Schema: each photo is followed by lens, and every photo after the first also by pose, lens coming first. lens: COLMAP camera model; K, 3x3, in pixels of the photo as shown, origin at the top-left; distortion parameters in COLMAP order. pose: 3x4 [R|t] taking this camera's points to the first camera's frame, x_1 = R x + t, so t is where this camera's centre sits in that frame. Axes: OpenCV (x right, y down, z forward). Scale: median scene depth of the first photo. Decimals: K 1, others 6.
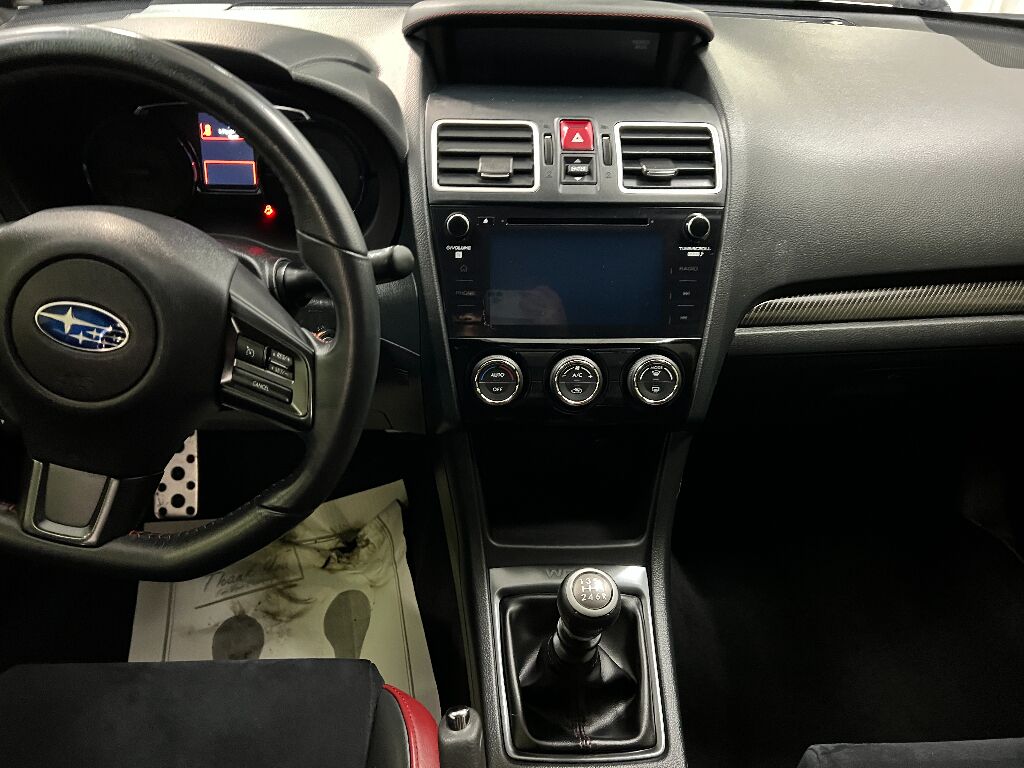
lens RADIAL K [[766.7, 0, 507.1], [0, 766.7, 389.8], [0, 0, 1]] dist [0.049498, -0.058900]
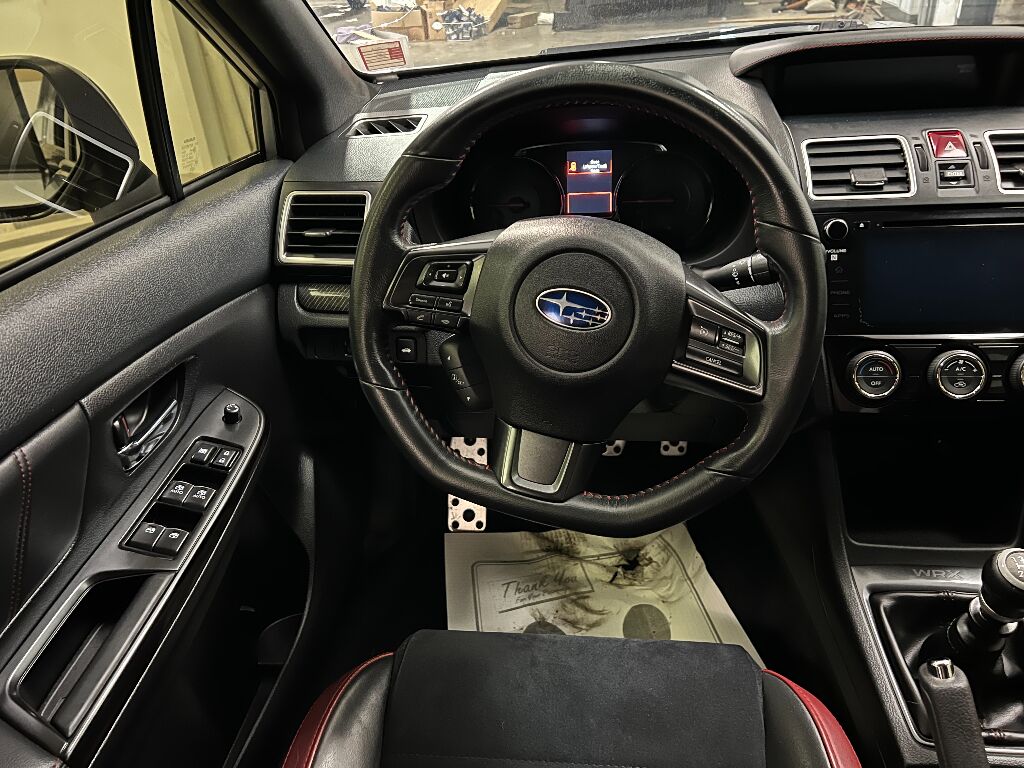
lens RADIAL K [[766.7, 0, 503.6], [0, 766.7, 379.9], [0, 0, 1]] dist [0.049498, -0.058900]
pose [[0.983371, -0.003917, -0.181565, -0.318617], [-0.014295, 0.994996, -0.098891, 0.105732], [0.181044, 0.099842, 0.978394, -0.119449]]
